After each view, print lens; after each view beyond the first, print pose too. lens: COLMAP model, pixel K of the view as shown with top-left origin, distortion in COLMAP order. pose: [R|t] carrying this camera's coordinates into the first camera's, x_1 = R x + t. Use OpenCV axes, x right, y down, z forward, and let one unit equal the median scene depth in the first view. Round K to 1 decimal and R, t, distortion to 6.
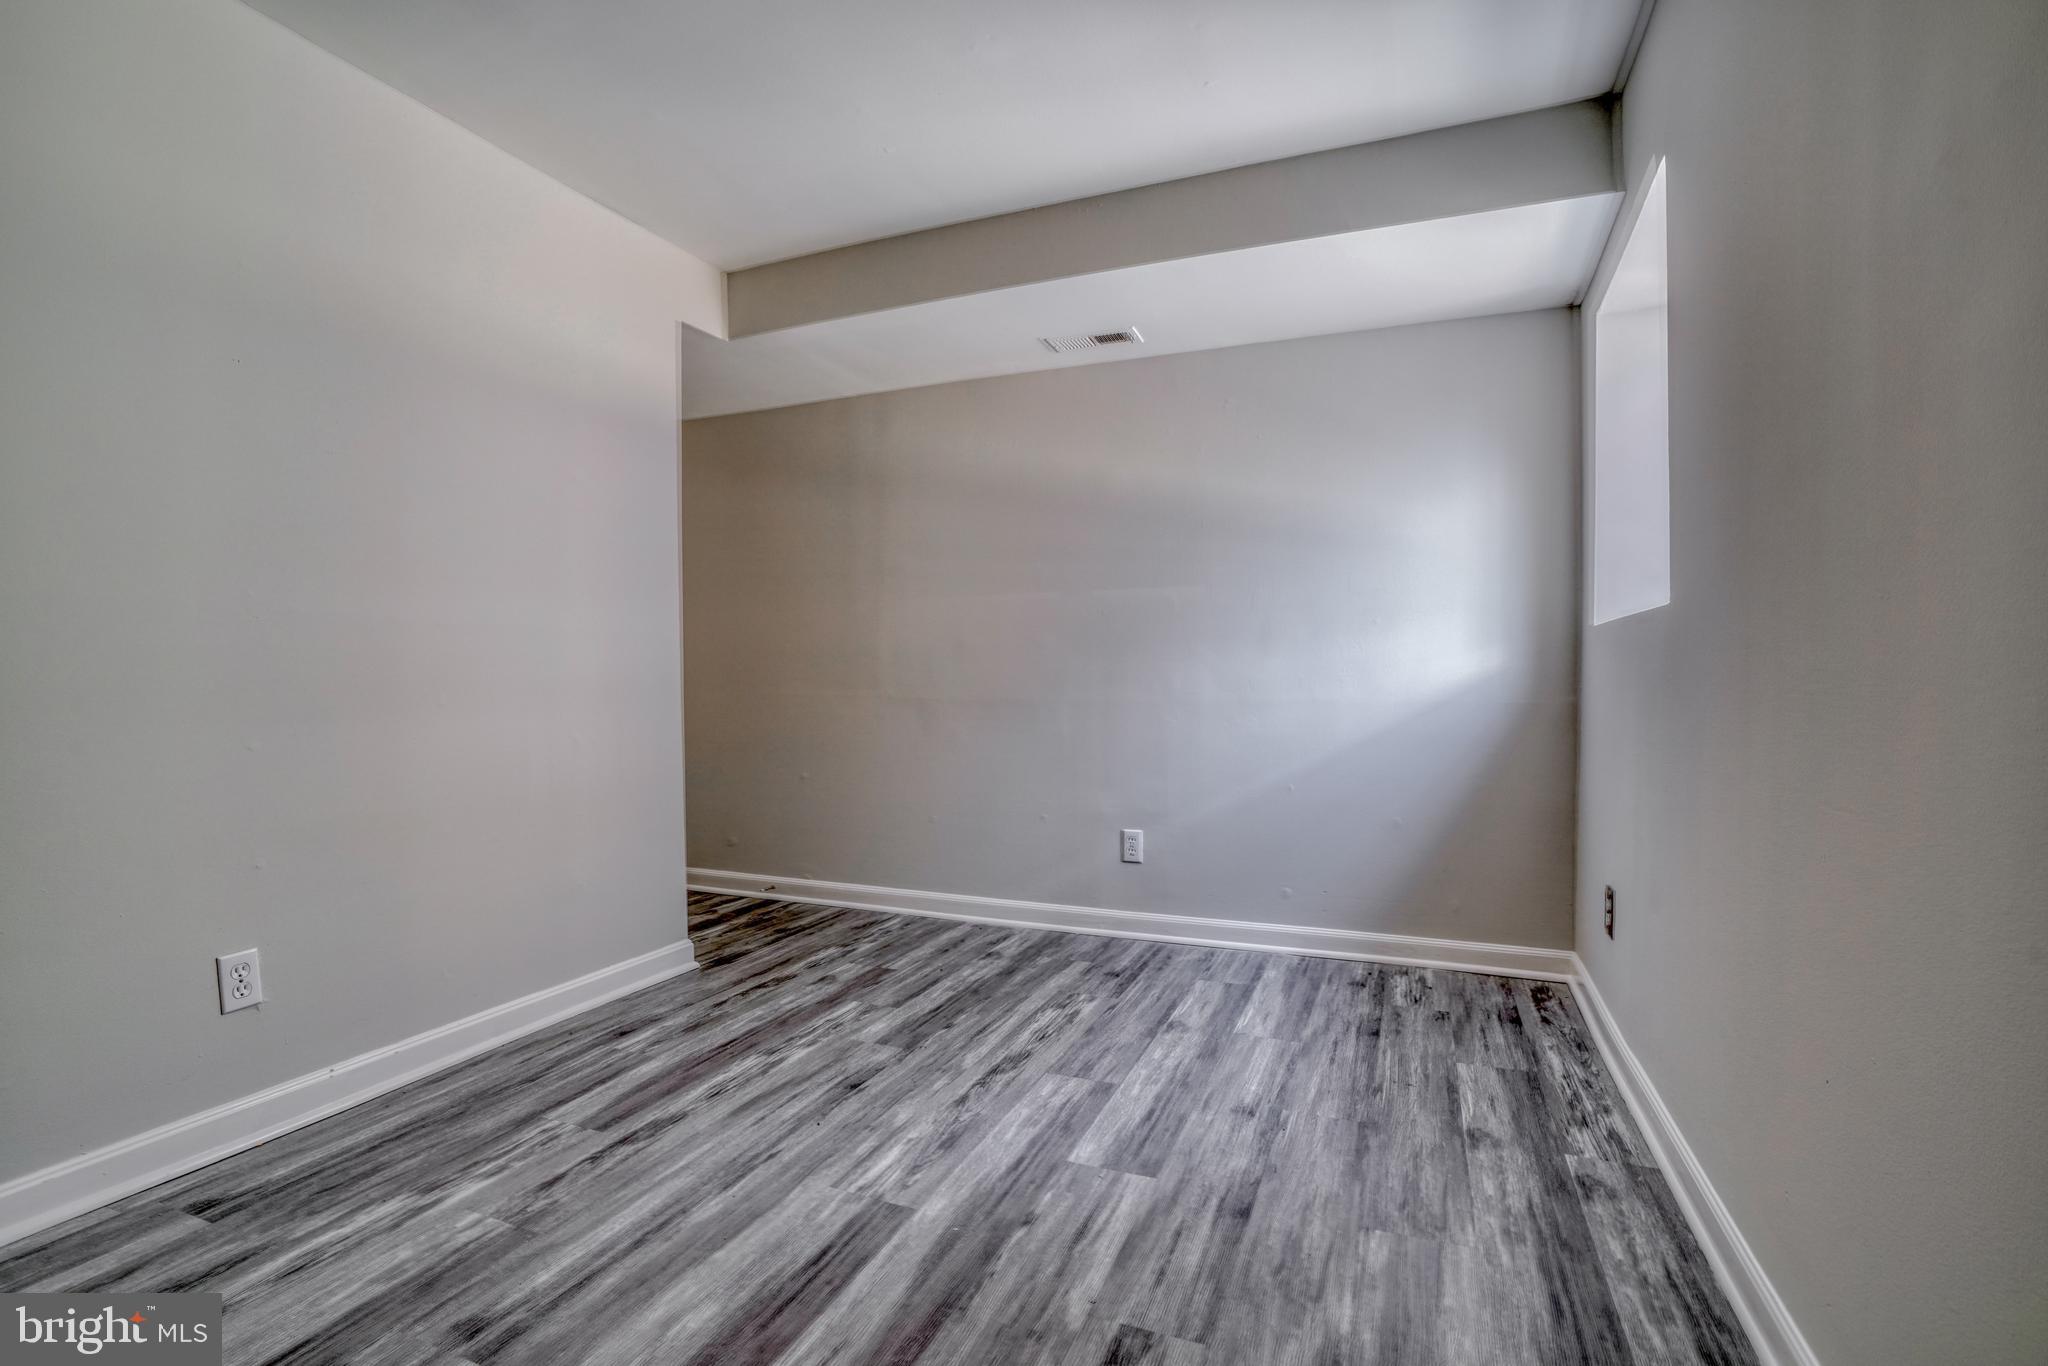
lens RADIAL K [[972.8, 0, 1019.3], [0, 972.8, 666.3], [0, 0, 1]] dist [-0.064803, 0.024541]
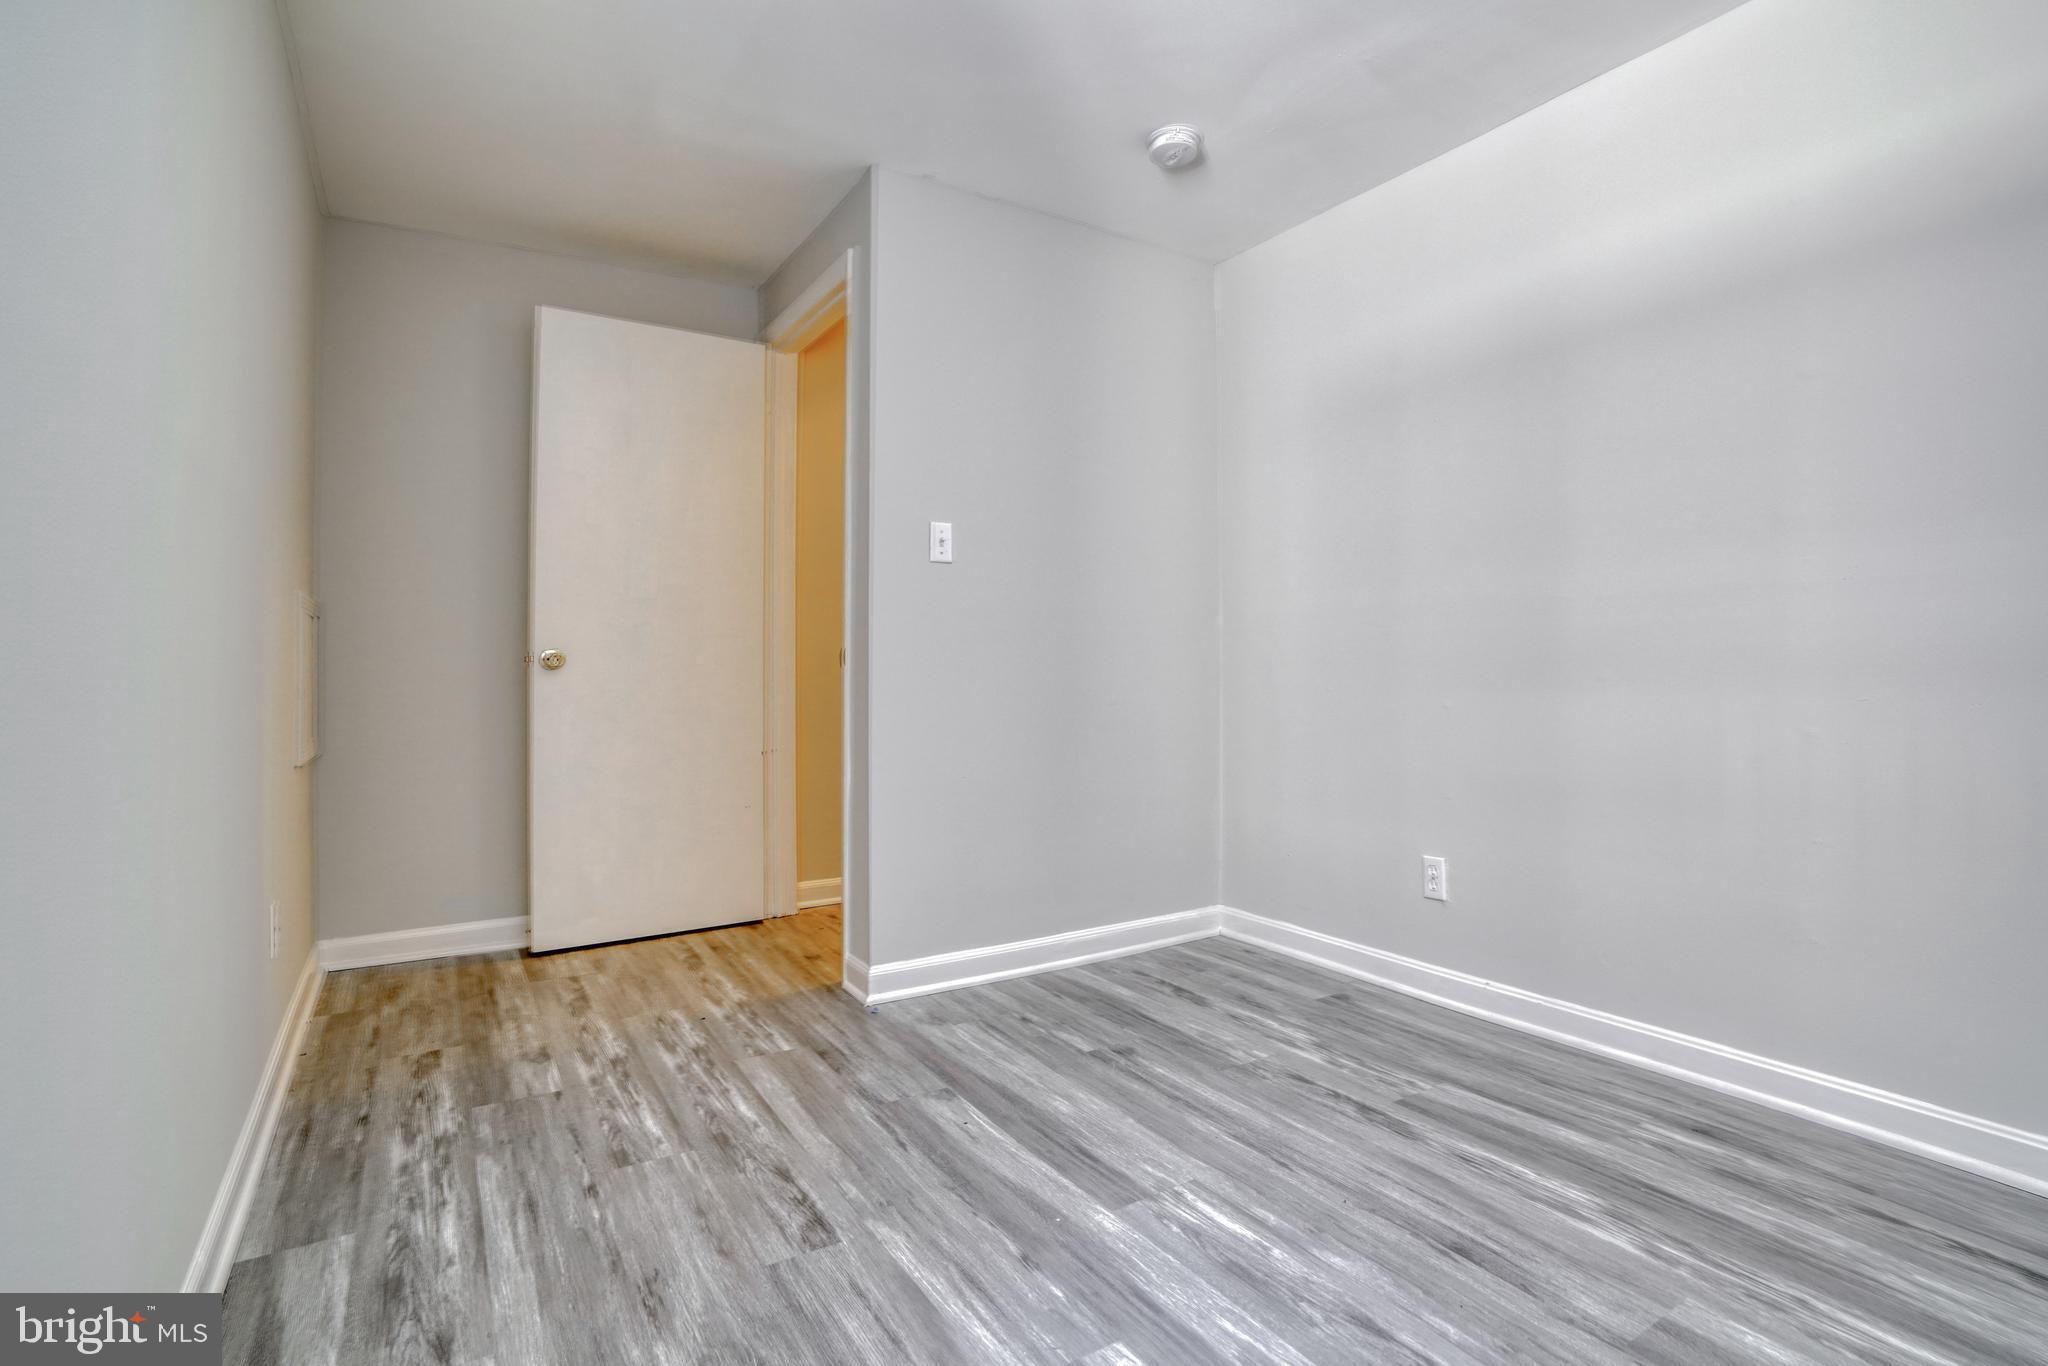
lens RADIAL K [[972.8, 0, 1019.3], [0, 972.8, 666.3], [0, 0, 1]] dist [-0.064803, 0.024541]
pose [[-0.586143, 0.008035, -0.810168, 0.556098], [0.018928, 0.999814, -0.003778, 0.019000], [0.809987, -0.017549, -0.586186, 1.157378]]
